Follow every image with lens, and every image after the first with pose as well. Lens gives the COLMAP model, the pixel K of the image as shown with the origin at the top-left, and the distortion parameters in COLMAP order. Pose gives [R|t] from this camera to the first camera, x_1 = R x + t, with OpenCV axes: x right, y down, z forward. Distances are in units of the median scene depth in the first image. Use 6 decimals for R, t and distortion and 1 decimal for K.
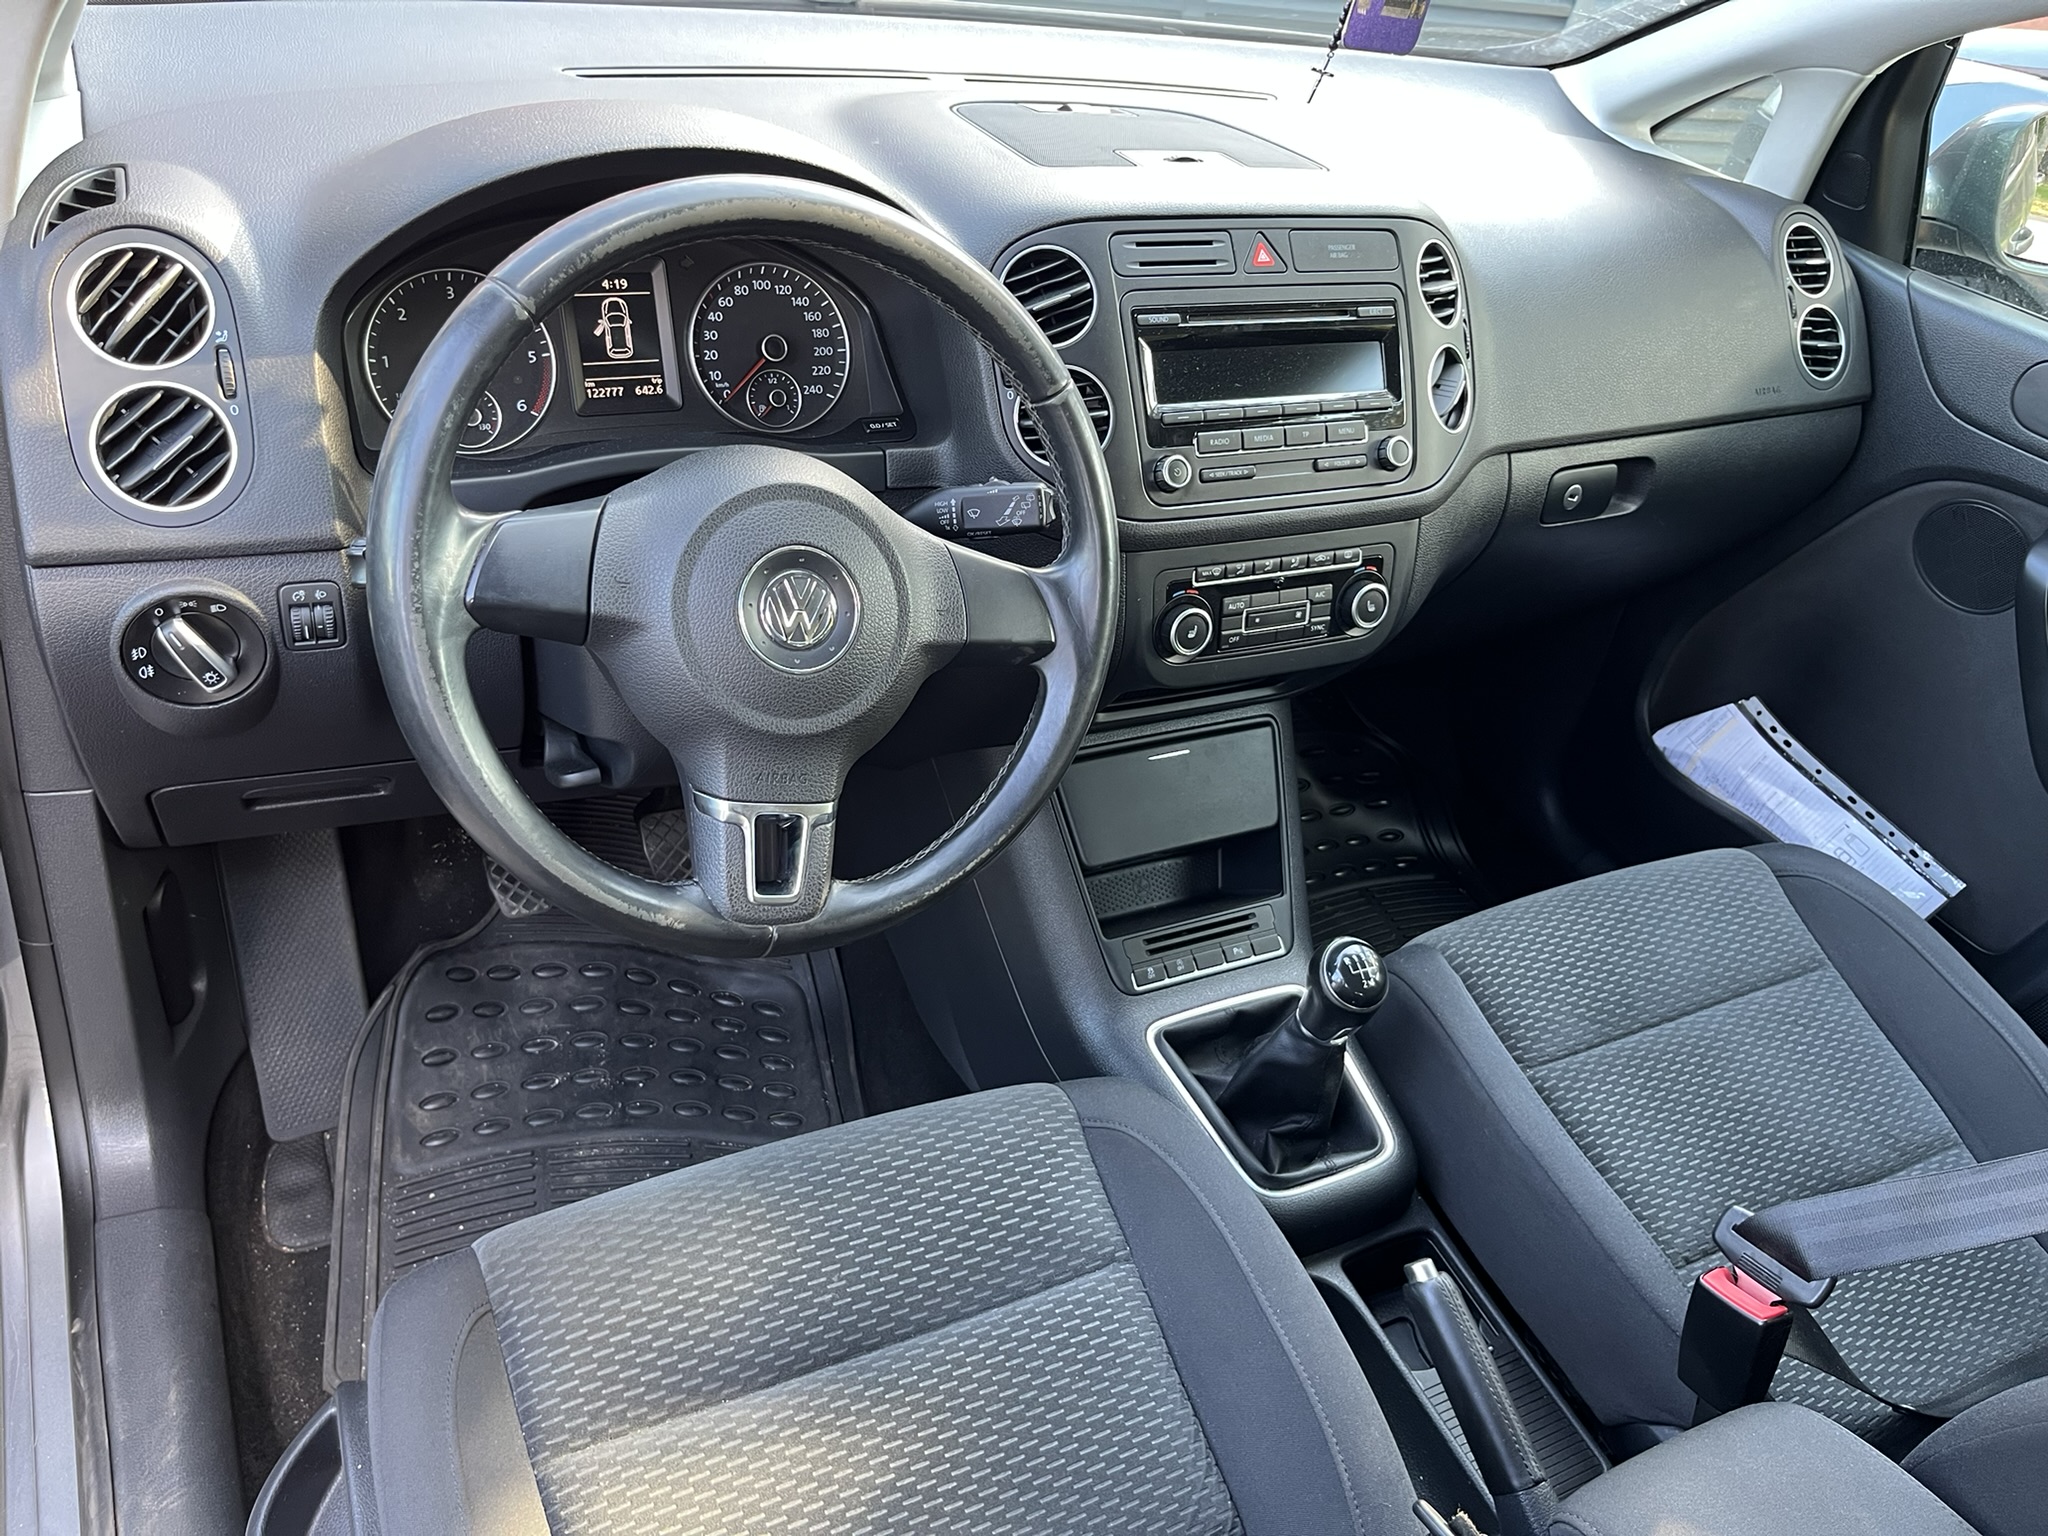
lens RADIAL K [[1591.3, 0, 1022.7], [0, 1591.3, 755.2], [0, 0, 1]] dist [0.047737, -0.081051]
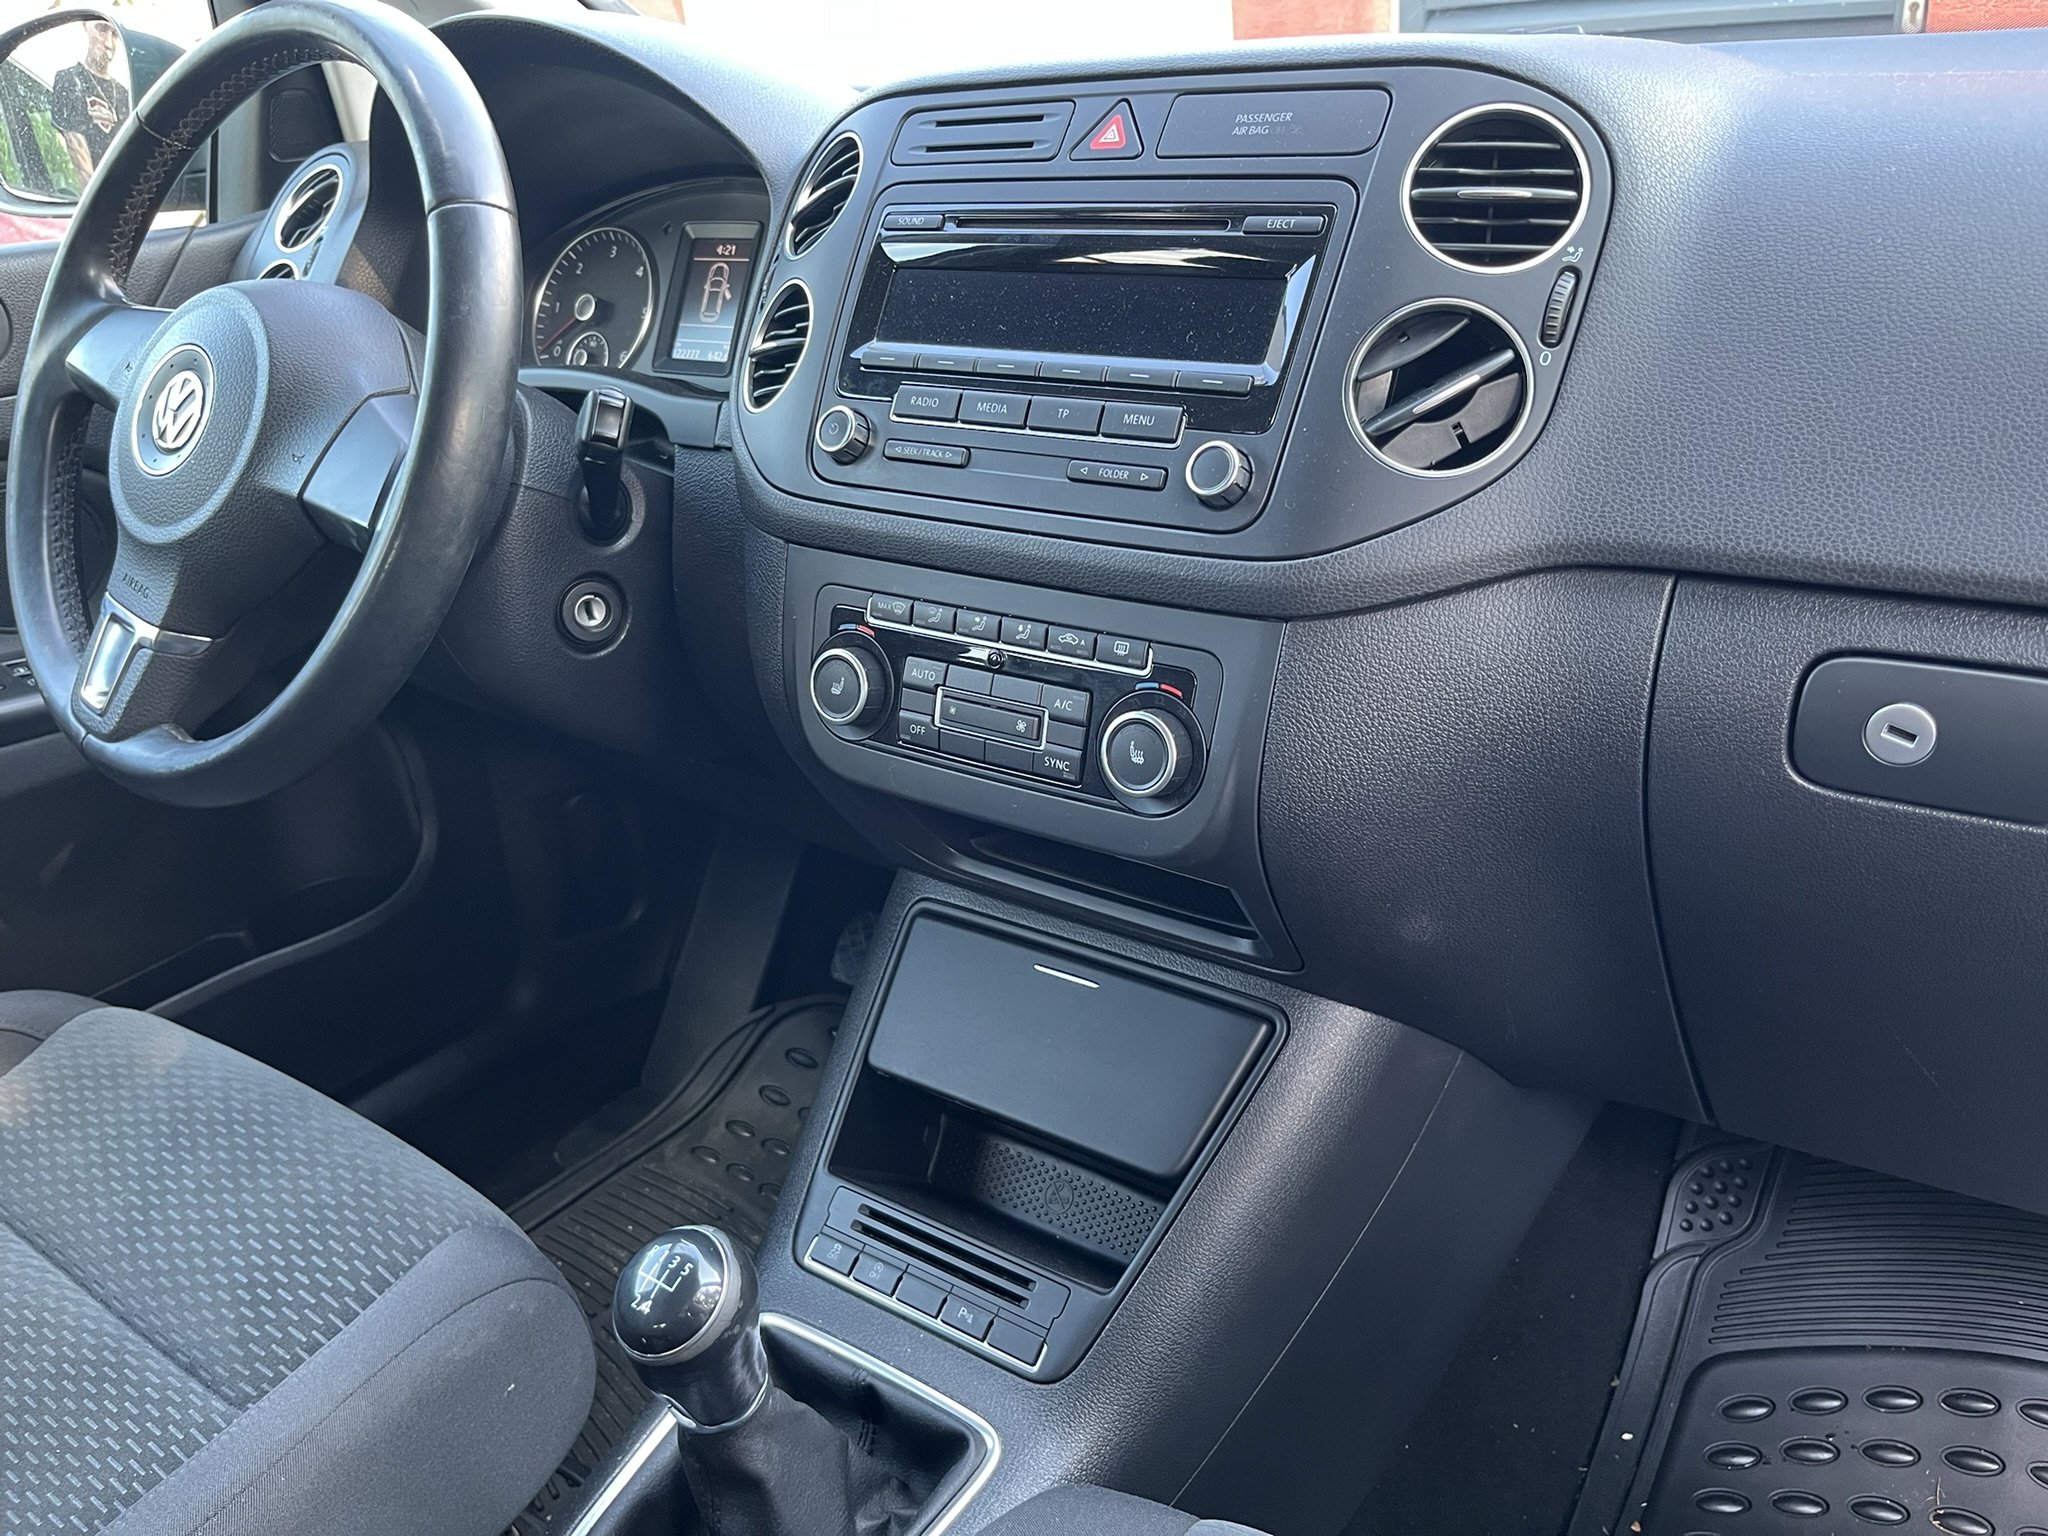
lens RADIAL K [[1591.3, 0, 1024.8], [0, 1591.3, 766.7], [0, 0, 1]] dist [0.047737, -0.081051]
pose [[0.439456, 0.194837, -0.876879, 0.695123], [-0.409931, 0.912112, -0.002775, -0.075794], [0.799271, 0.360680, 0.480703, 0.746484]]
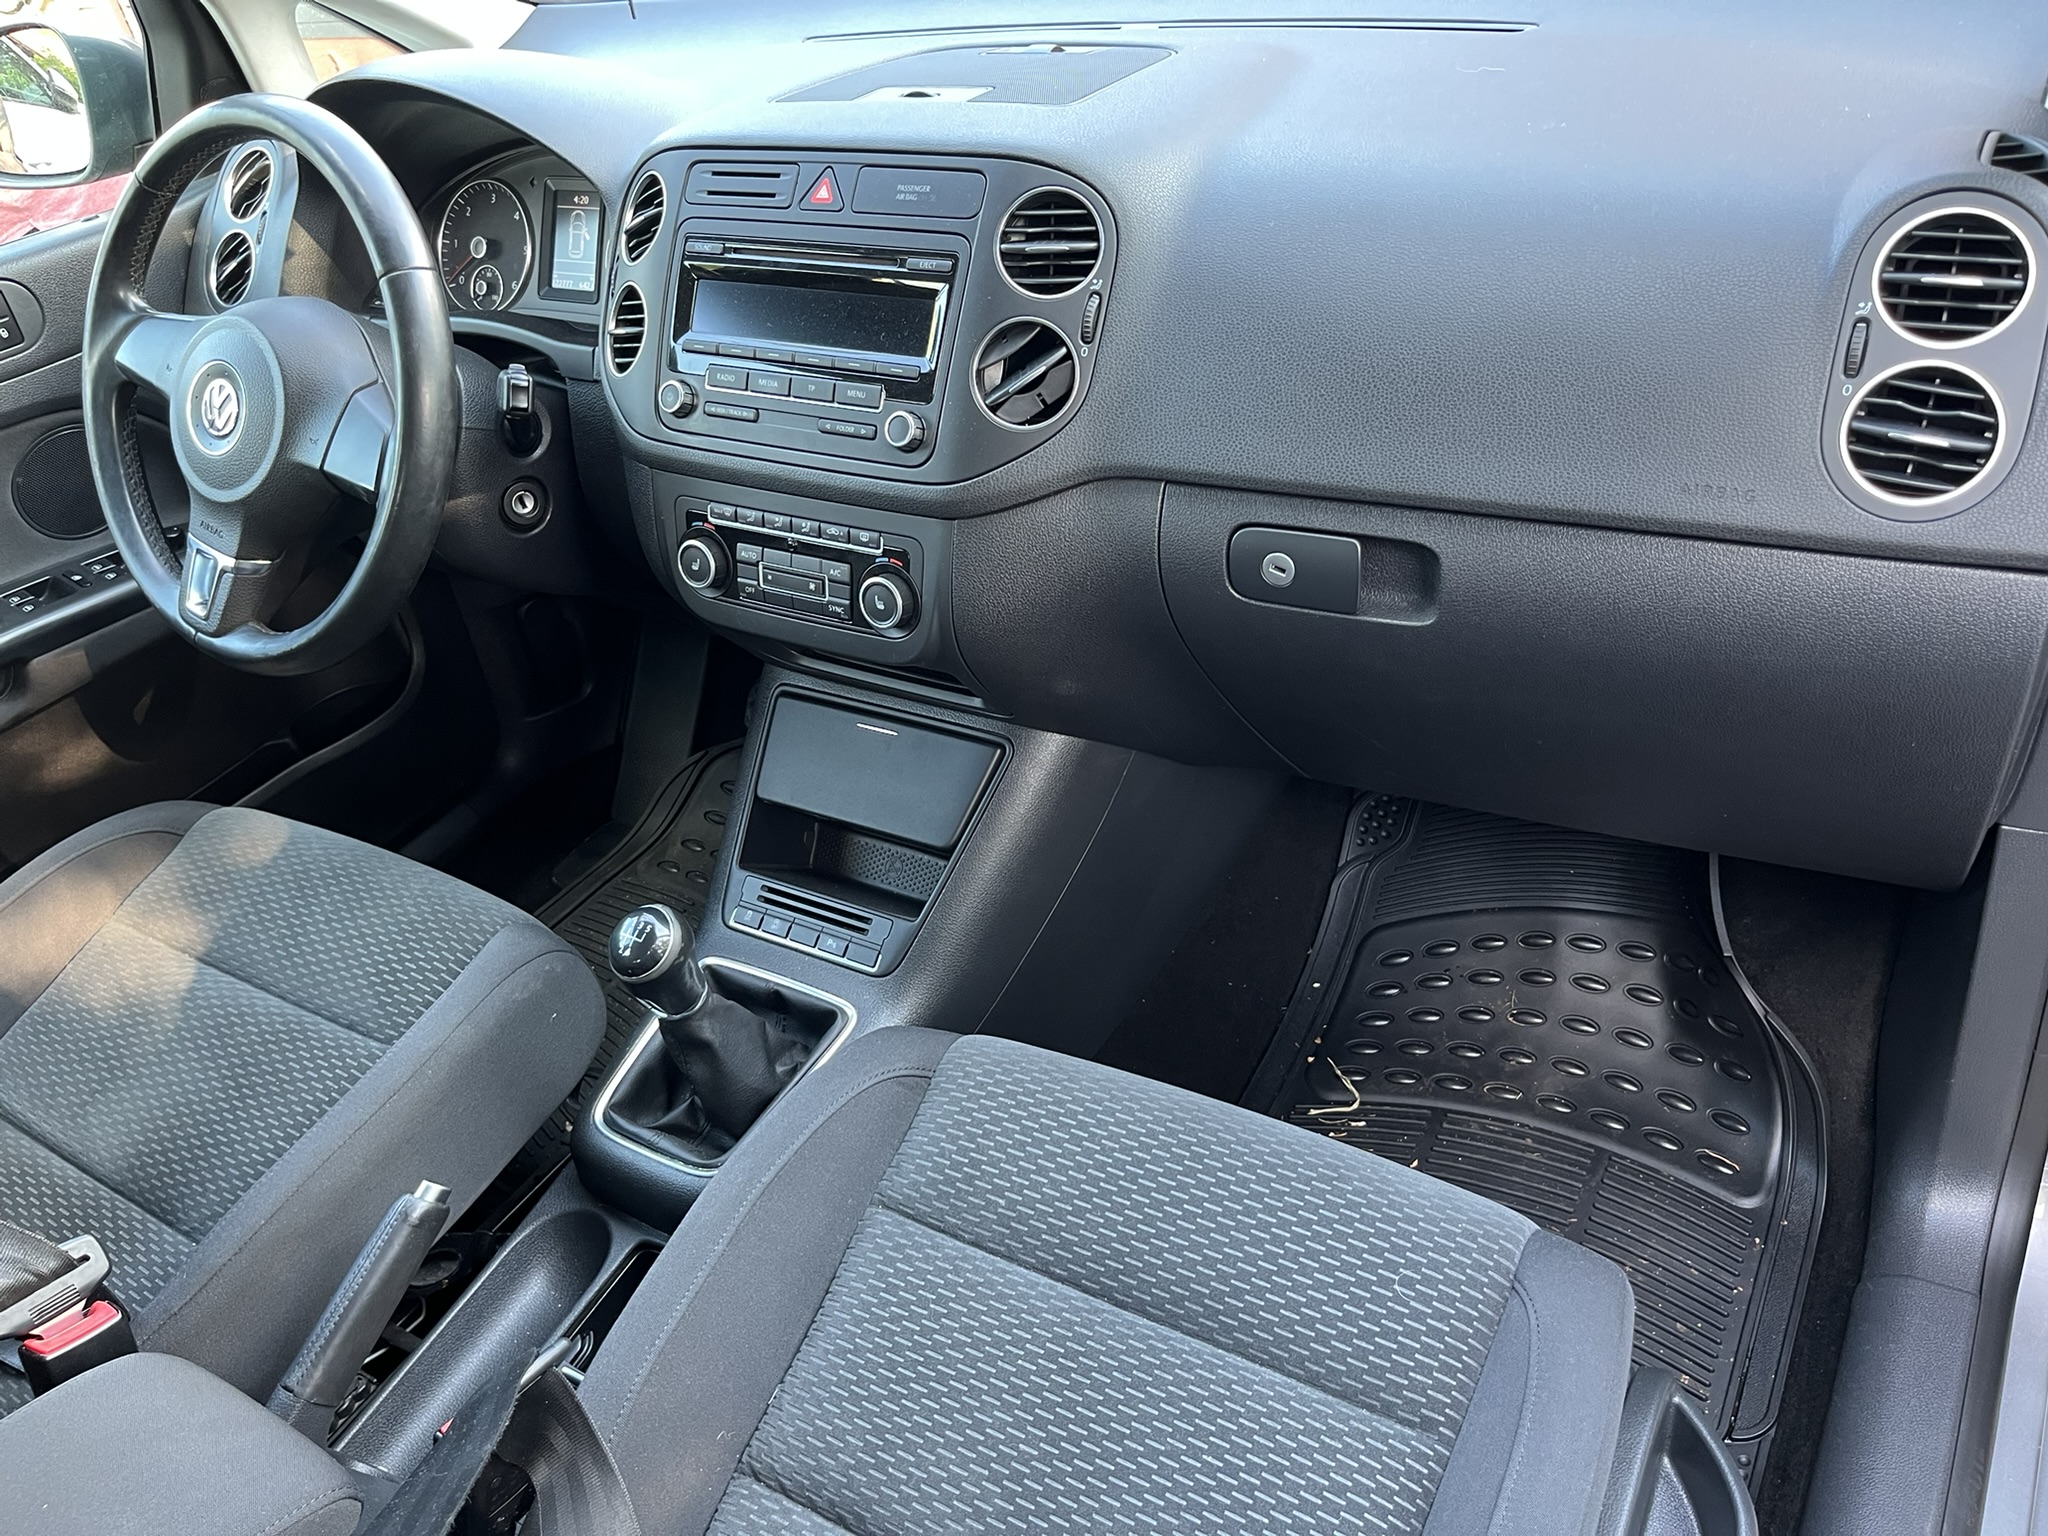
lens RADIAL K [[1591.3, 0, 1036.0], [0, 1591.3, 767.6], [0, 0, 1]] dist [0.047737, -0.081051]
pose [[0.495264, 0.313160, -0.810336, 1.037047], [-0.321668, 0.932576, 0.163802, -0.187091], [0.806997, 0.179534, 0.562605, 0.619354]]
